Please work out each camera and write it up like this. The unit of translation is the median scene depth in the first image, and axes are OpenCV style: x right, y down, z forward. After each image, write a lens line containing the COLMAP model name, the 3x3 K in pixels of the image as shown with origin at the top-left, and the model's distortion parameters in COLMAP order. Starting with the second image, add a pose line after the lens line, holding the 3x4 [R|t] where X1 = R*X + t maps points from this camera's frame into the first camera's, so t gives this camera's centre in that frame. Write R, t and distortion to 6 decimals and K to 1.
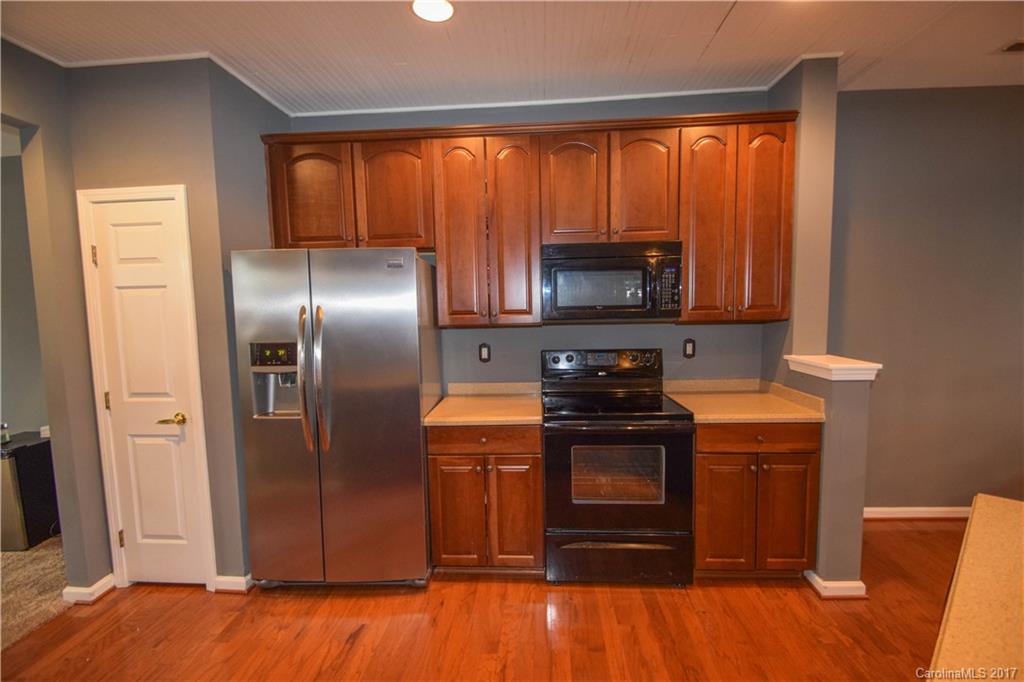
lens RADIAL K [[456.5, 0, 509.3], [0, 456.5, 341.5], [0, 0, 1]] dist [0.002223, 0.000258]
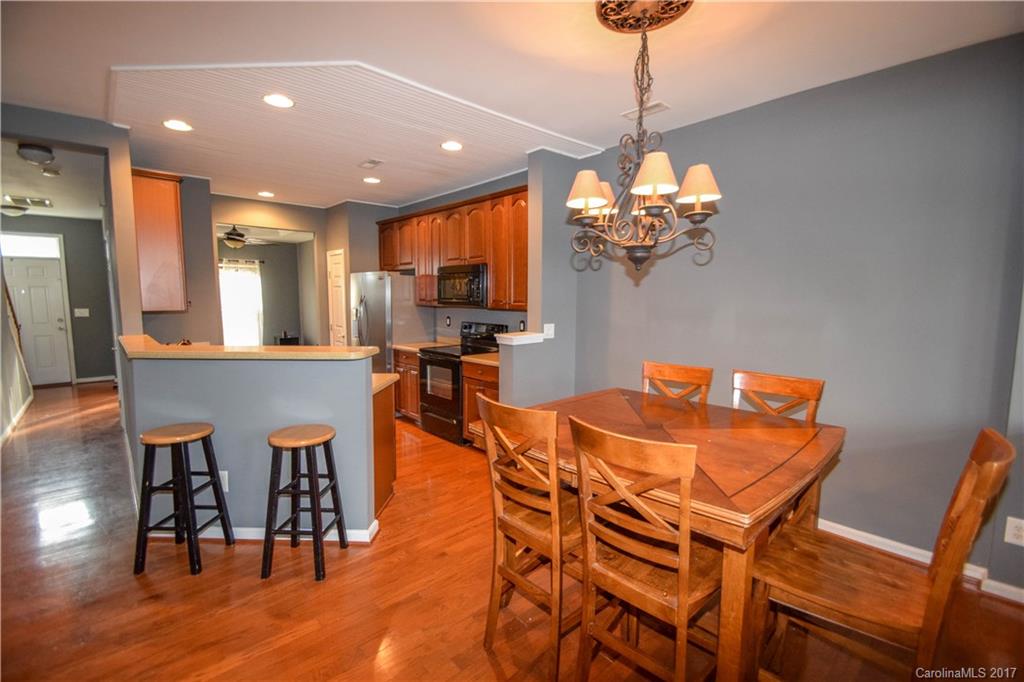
lens RADIAL K [[456.5, 0, 509.3], [0, 456.5, 341.5], [0, 0, 1]] dist [0.002223, 0.000258]
pose [[0.719954, 0.095130, -0.687471, 1.753178], [-0.072631, 0.995450, 0.061684, -0.033352], [0.690211, 0.005522, 0.723587, -0.244042]]
